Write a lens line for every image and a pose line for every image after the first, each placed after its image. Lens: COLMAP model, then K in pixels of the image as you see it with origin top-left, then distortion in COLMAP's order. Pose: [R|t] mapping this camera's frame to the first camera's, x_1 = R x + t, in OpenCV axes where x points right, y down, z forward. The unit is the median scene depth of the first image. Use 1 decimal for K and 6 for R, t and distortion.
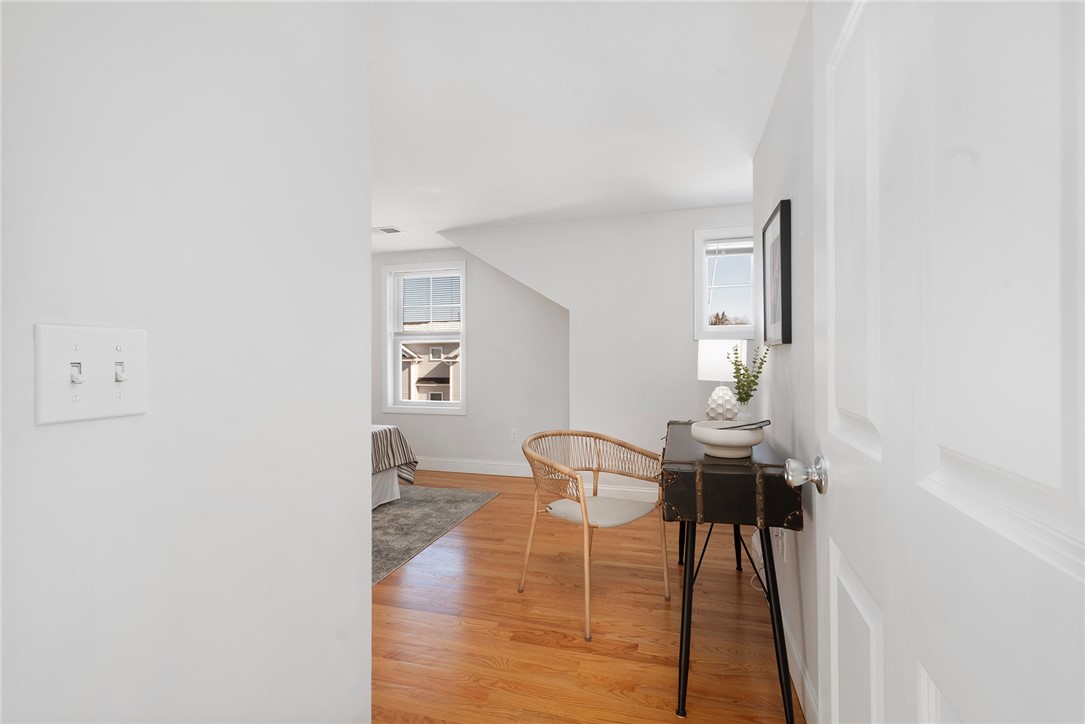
lens RADIAL K [[483.5, 0, 547.8], [0, 483.5, 358.7], [0, 0, 1]] dist [0.002883, 0.000568]
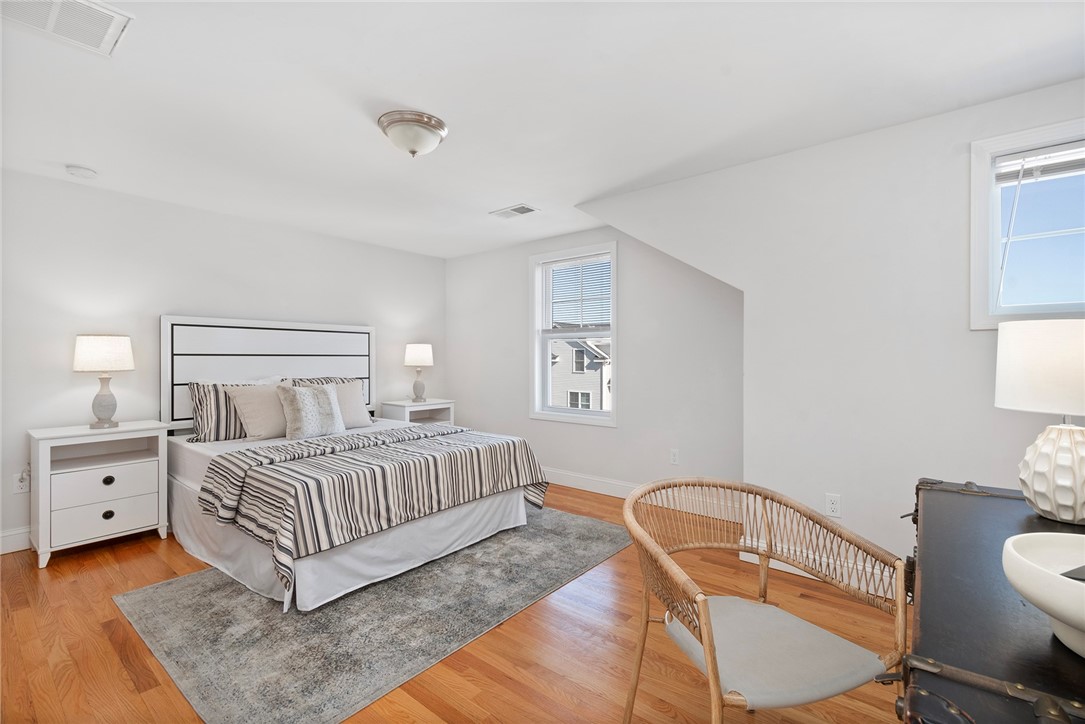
lens RADIAL K [[483.5, 0, 547.8], [0, 483.5, 358.7], [0, 0, 1]] dist [0.002883, 0.000568]
pose [[0.922371, 0.006186, -0.386256, 0.054811], [-0.007013, 0.999975, -0.000732, -0.000140], [0.386242, 0.003384, 0.922391, 0.243390]]
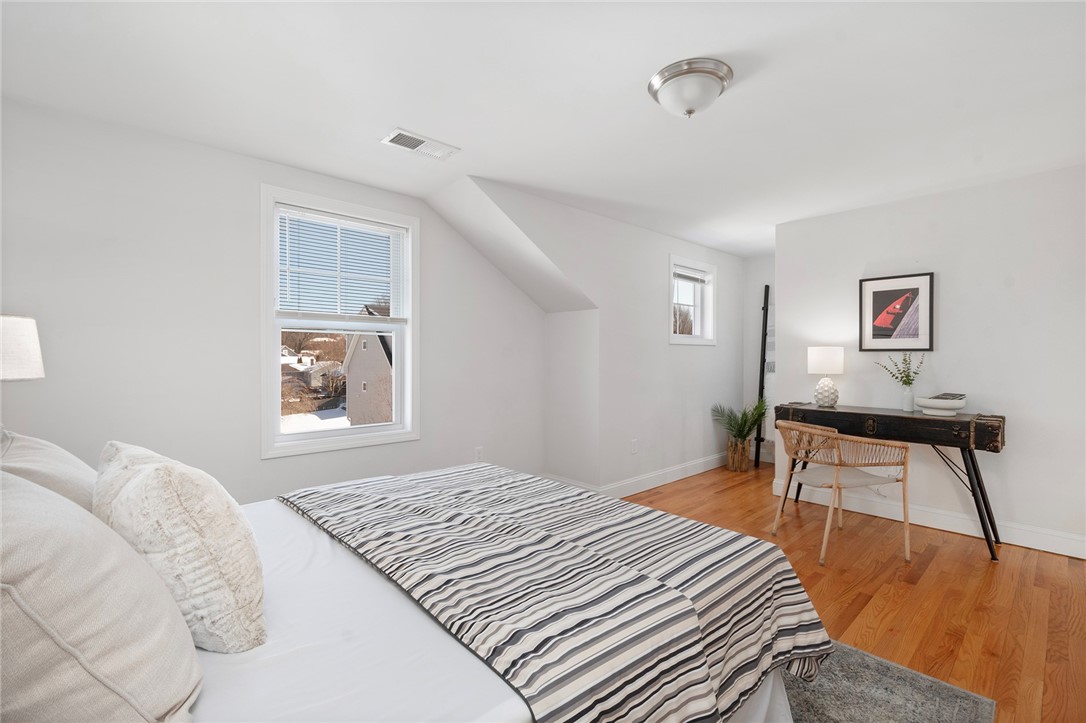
lens RADIAL K [[484.0, 0, 548.3], [0, 484.0, 358.2], [0, 0, 1]] dist [0.002883, 0.000568]
pose [[0.519224, 0.003878, 0.854629, -0.803285], [0.004109, 0.999967, -0.007034, 0.003855], [-0.854628, 0.007164, 0.519191, 0.570414]]
